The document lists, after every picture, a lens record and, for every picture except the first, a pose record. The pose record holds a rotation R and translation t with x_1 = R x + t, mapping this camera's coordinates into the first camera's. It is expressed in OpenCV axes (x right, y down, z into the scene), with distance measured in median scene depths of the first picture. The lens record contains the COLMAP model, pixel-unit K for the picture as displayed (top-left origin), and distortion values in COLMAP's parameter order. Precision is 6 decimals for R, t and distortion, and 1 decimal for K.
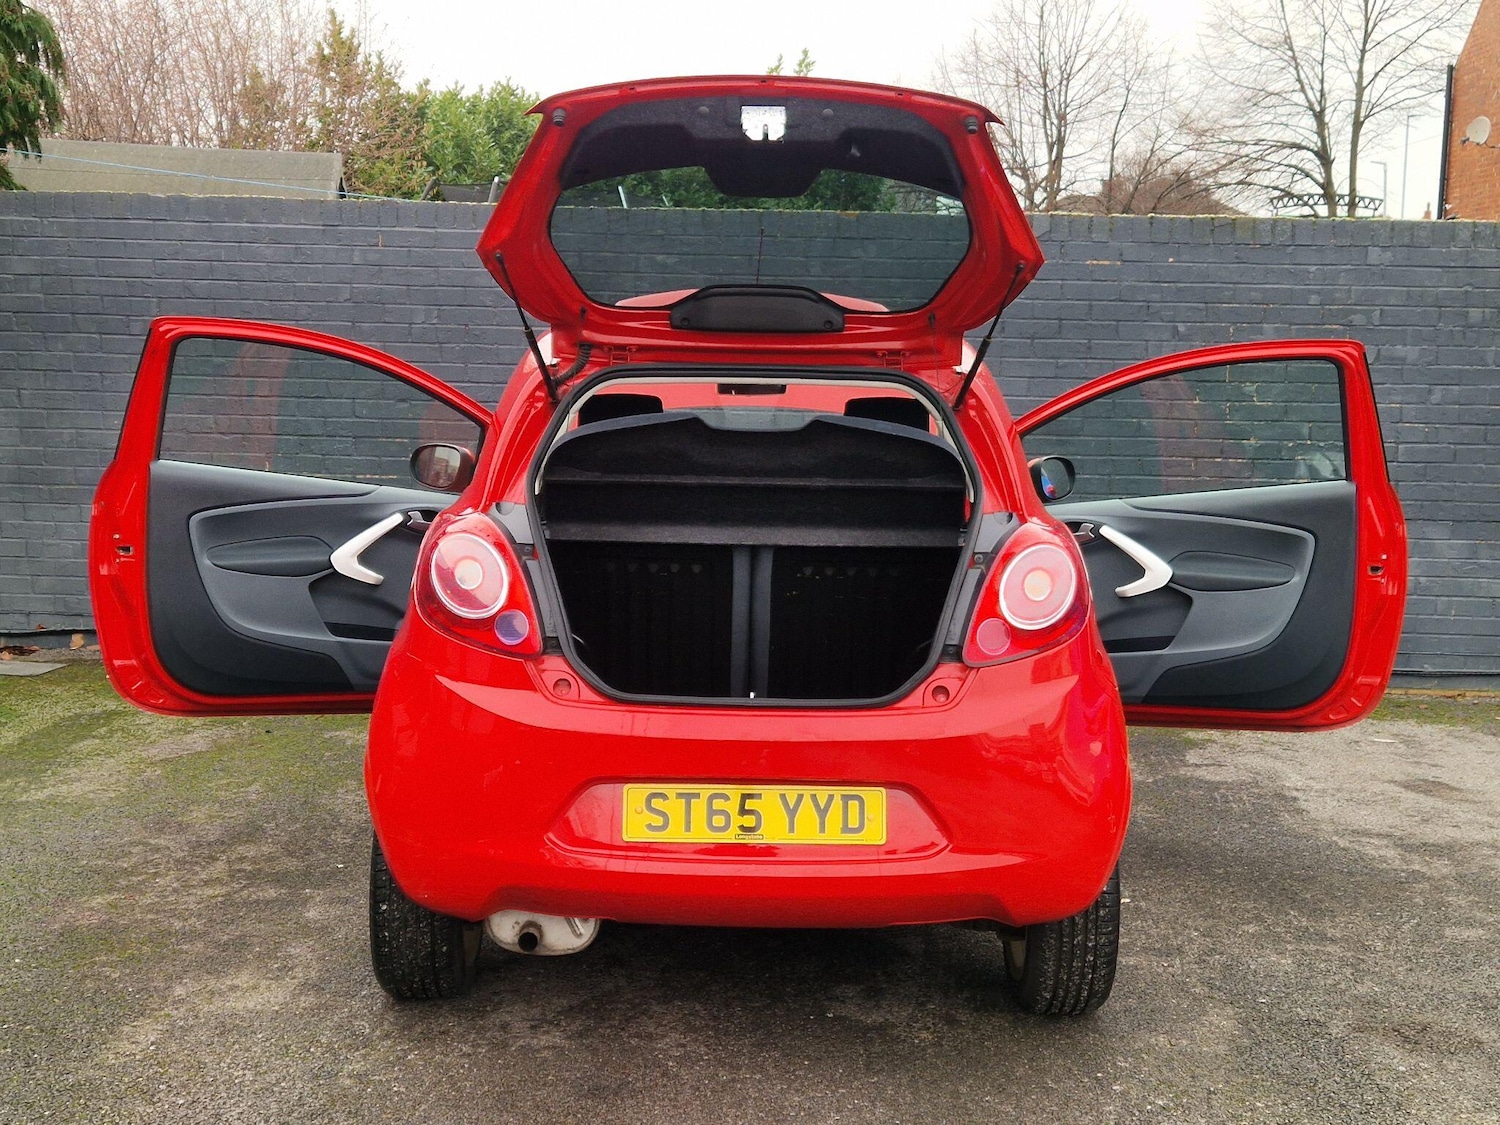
lens RADIAL K [[2117.3, 0, 750.0], [0, 2117.3, 550.2], [0, 0, 1]] dist [0.084150, 0.000000]
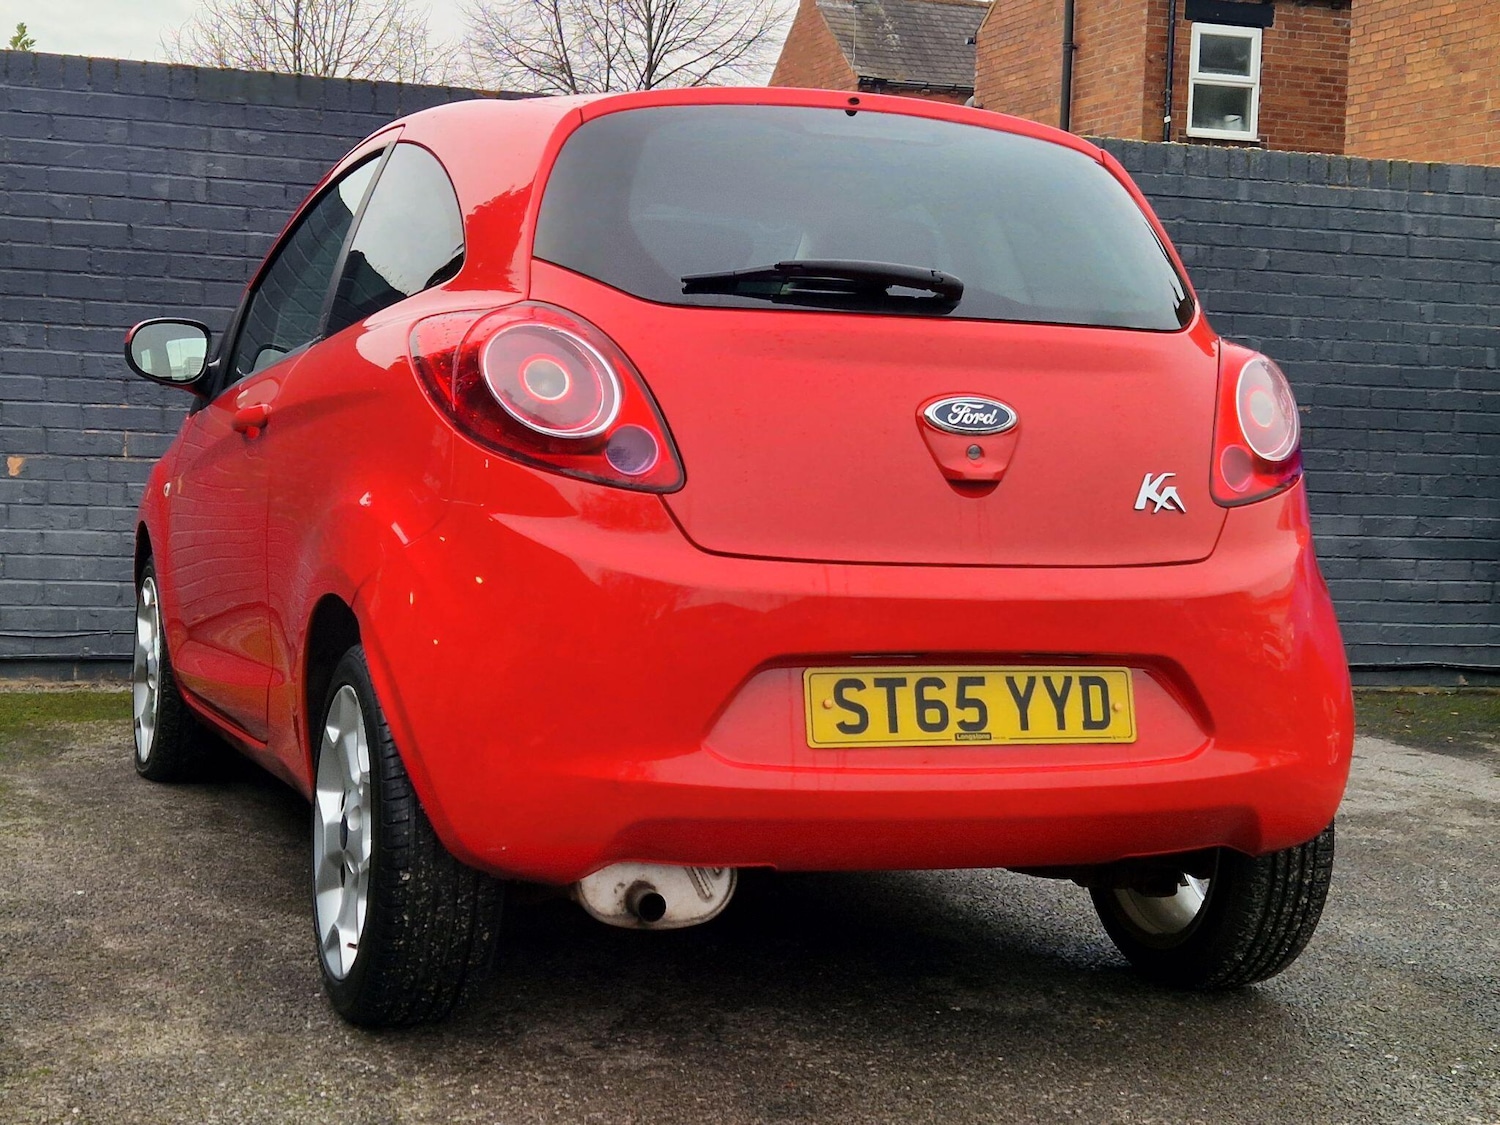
lens RADIAL K [[2478.0, 0, 747.1], [0, 2478.0, 536.1], [0, 0, 1]] dist [0.086295, 0.000000]
pose [[0.937863, -0.001909, 0.347002, -0.331835], [0.021484, 0.998386, -0.052573, 0.100063], [-0.346341, 0.056761, 0.936390, 0.212562]]
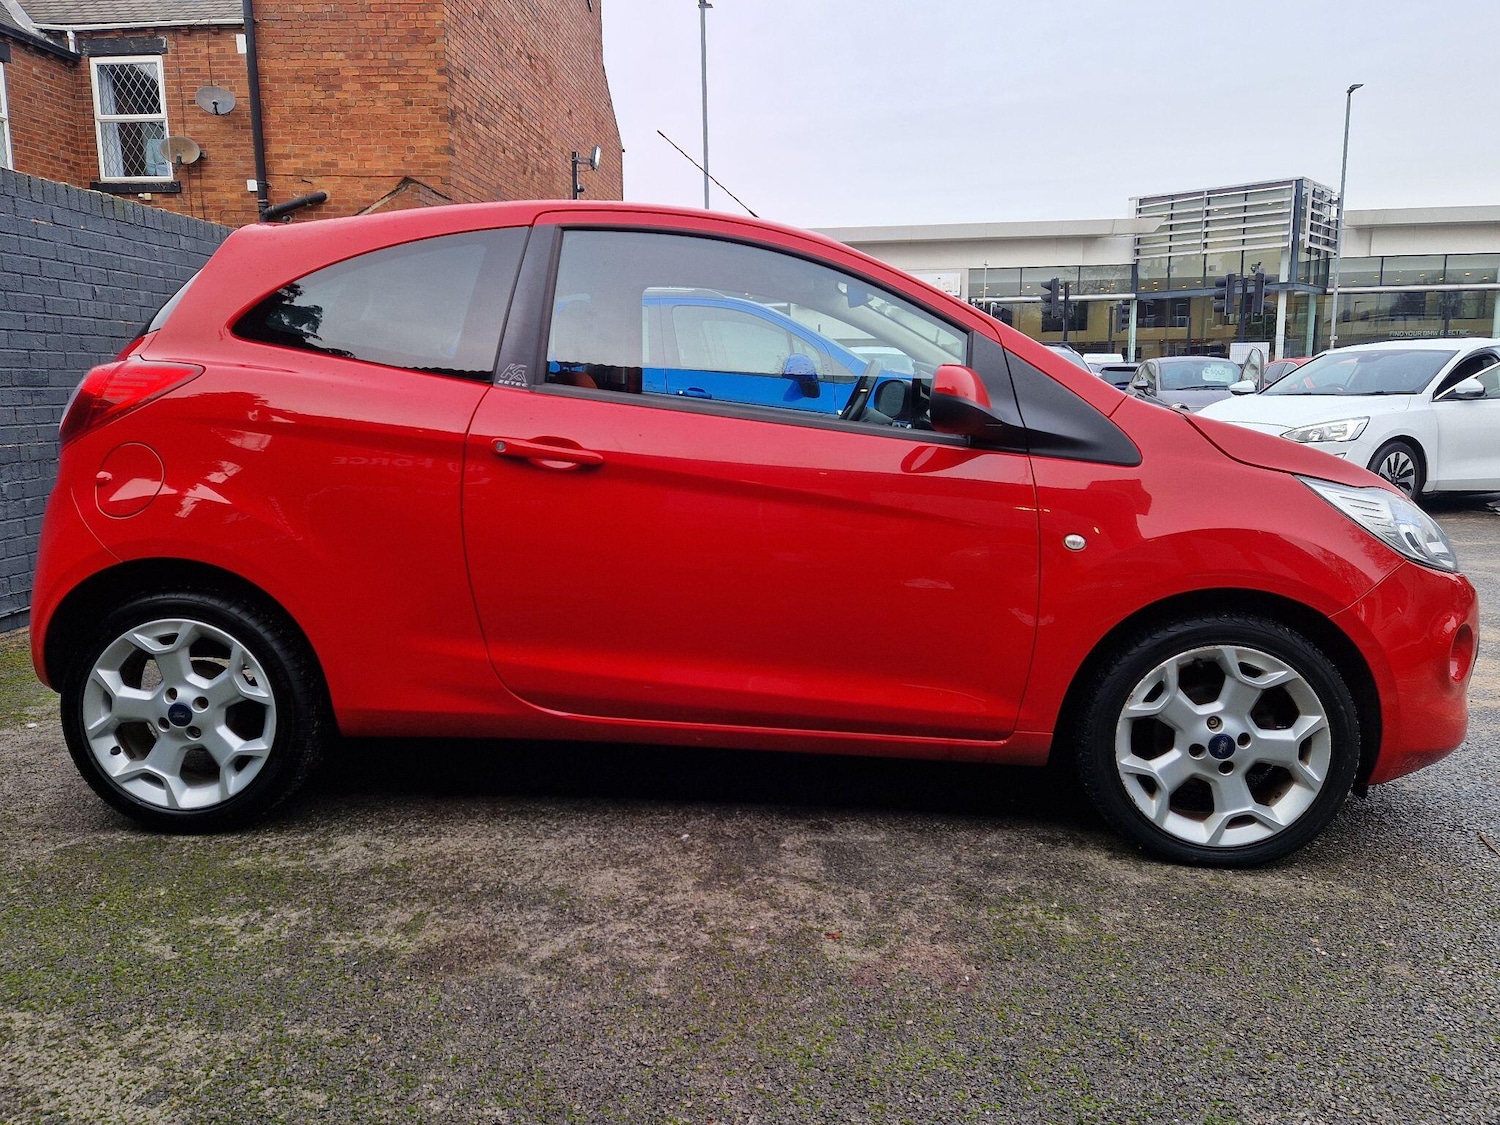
lens RADIAL K [[1150.9, 0, 753.7], [0, 1150.9, 523.8], [0, 0, 1]] dist [0.060244, -0.018664]
pose [[0.029396, -0.145214, 0.988963, -0.781202], [0.124452, 0.982224, 0.140526, -0.045983], [-0.991790, 0.118948, 0.046945, 1.153838]]
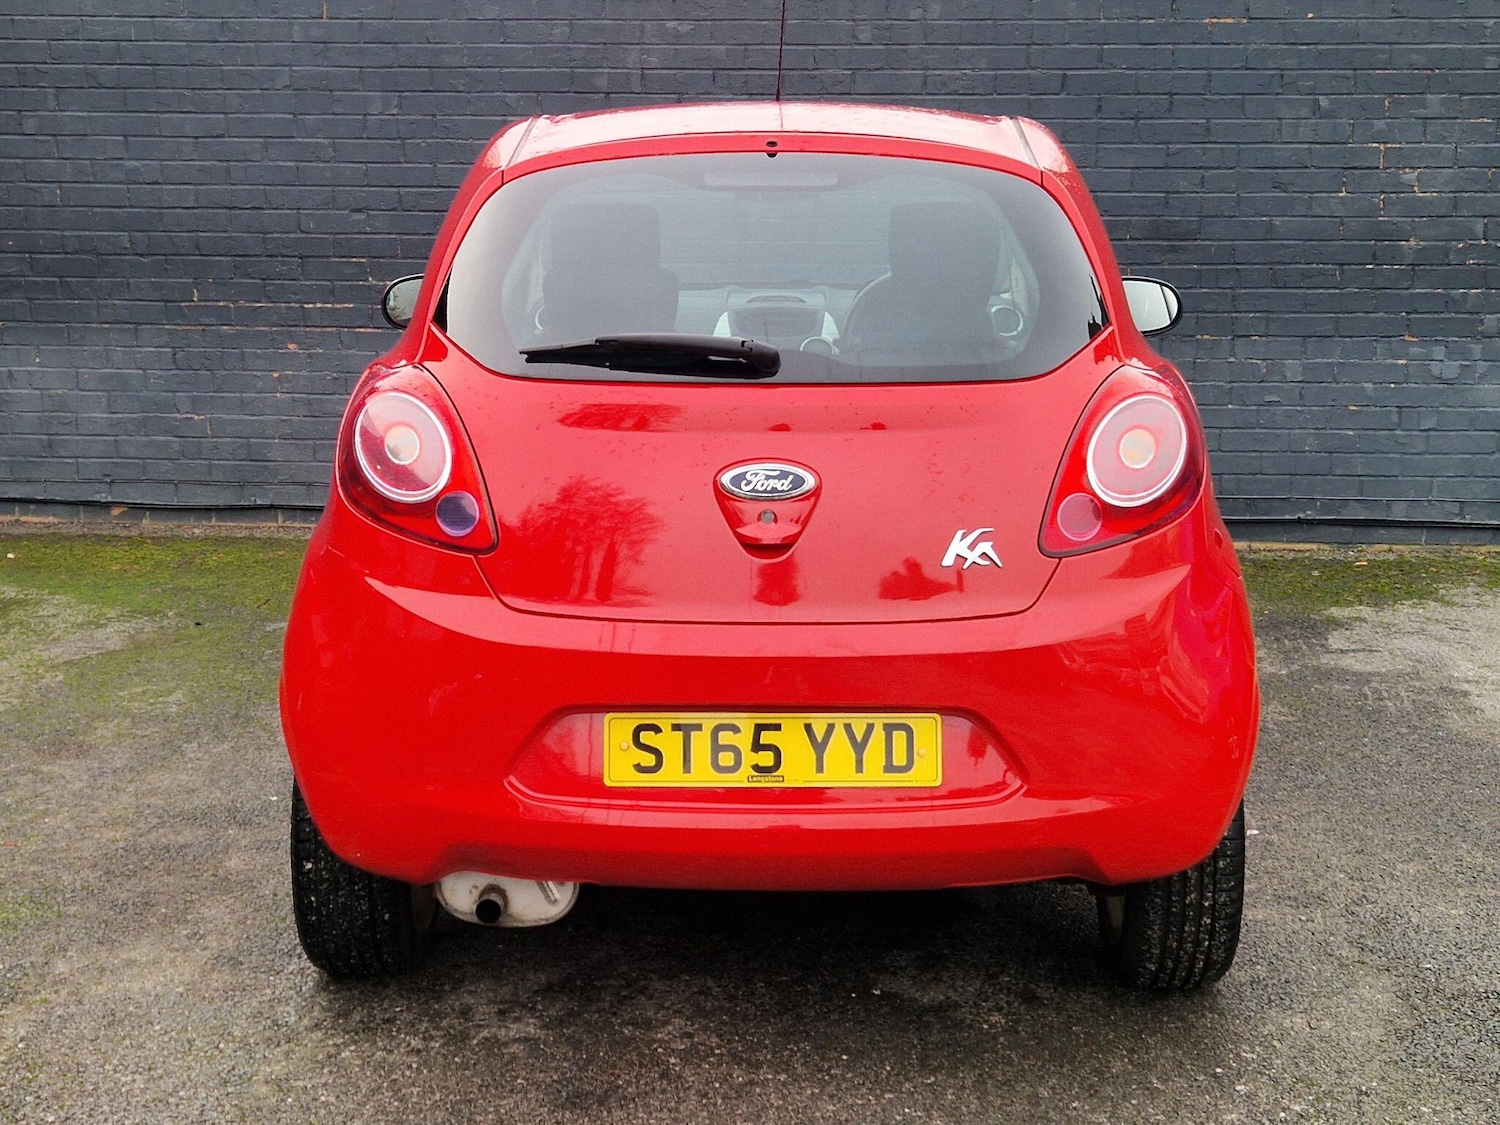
lens RADIAL K [[2478.0, 0, 742.2], [0, 2478.0, 531.1], [0, 0, 1]] dist [0.086295, 0.000000]
pose [[0.999486, -0.013746, -0.028974, 0.016956], [0.015584, 0.997815, 0.064210, -0.013060], [0.028028, -0.064629, 0.997516, 0.086899]]
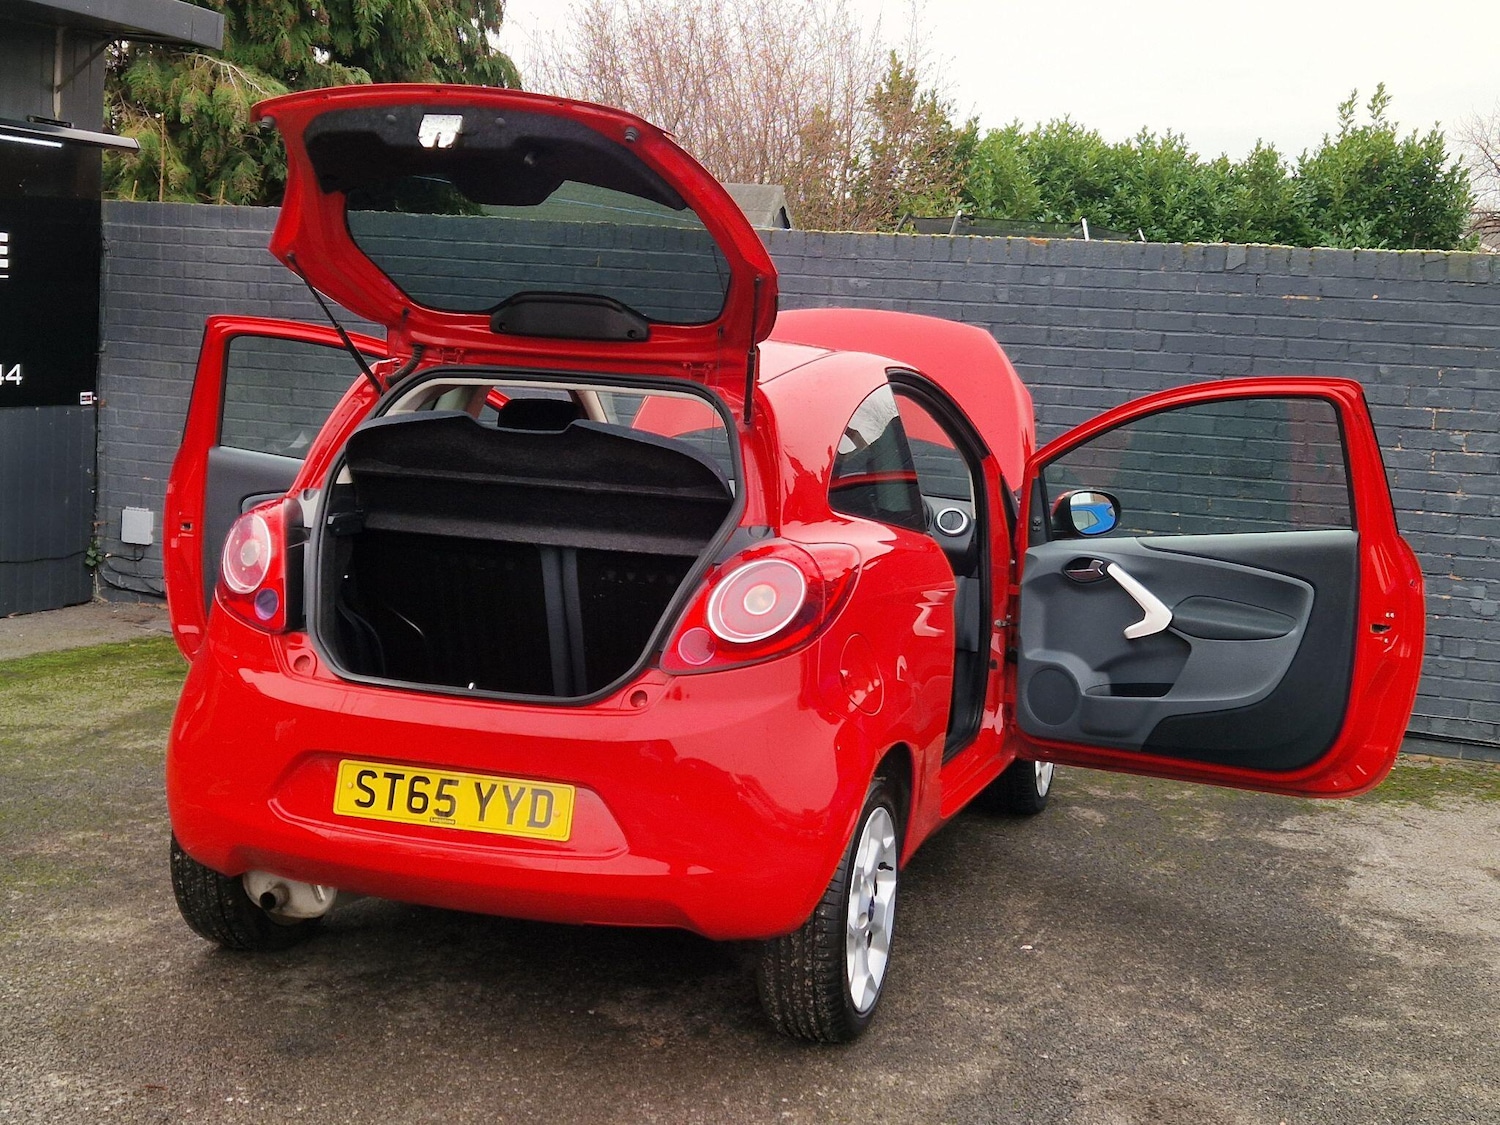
lens RADIAL K [[2117.3, 0, 760.3], [0, 2117.3, 546.0], [0, 0, 1]] dist [0.084150, 0.000000]
pose [[0.953719, 0.061679, -0.294305, 0.403942], [-0.067618, 0.997661, -0.010039, 0.001398], [0.292997, 0.029475, 0.955659, 0.046855]]
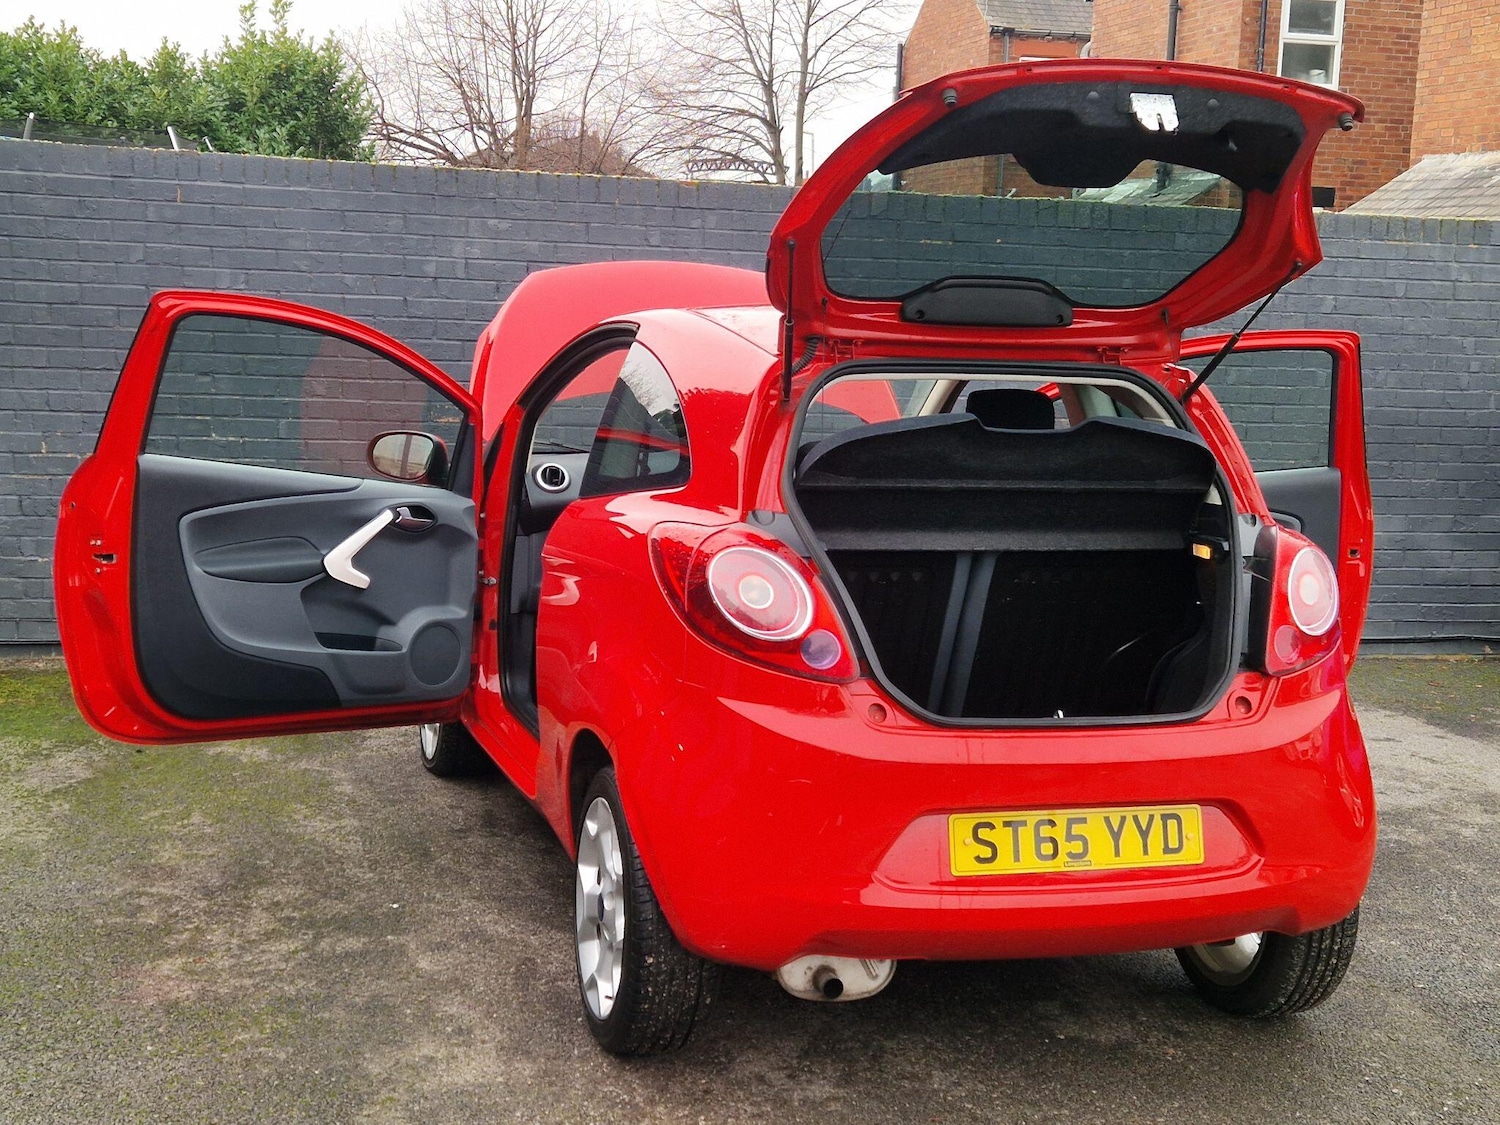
lens RADIAL K [[2117.3, 0, 750.1], [0, 2117.3, 550.4], [0, 0, 1]] dist [0.084150, 0.000000]
pose [[0.958049, -0.017834, 0.286048, -0.373759], [0.011537, 0.999653, 0.023684, -0.026620], [-0.286371, -0.019390, 0.957923, 0.120557]]
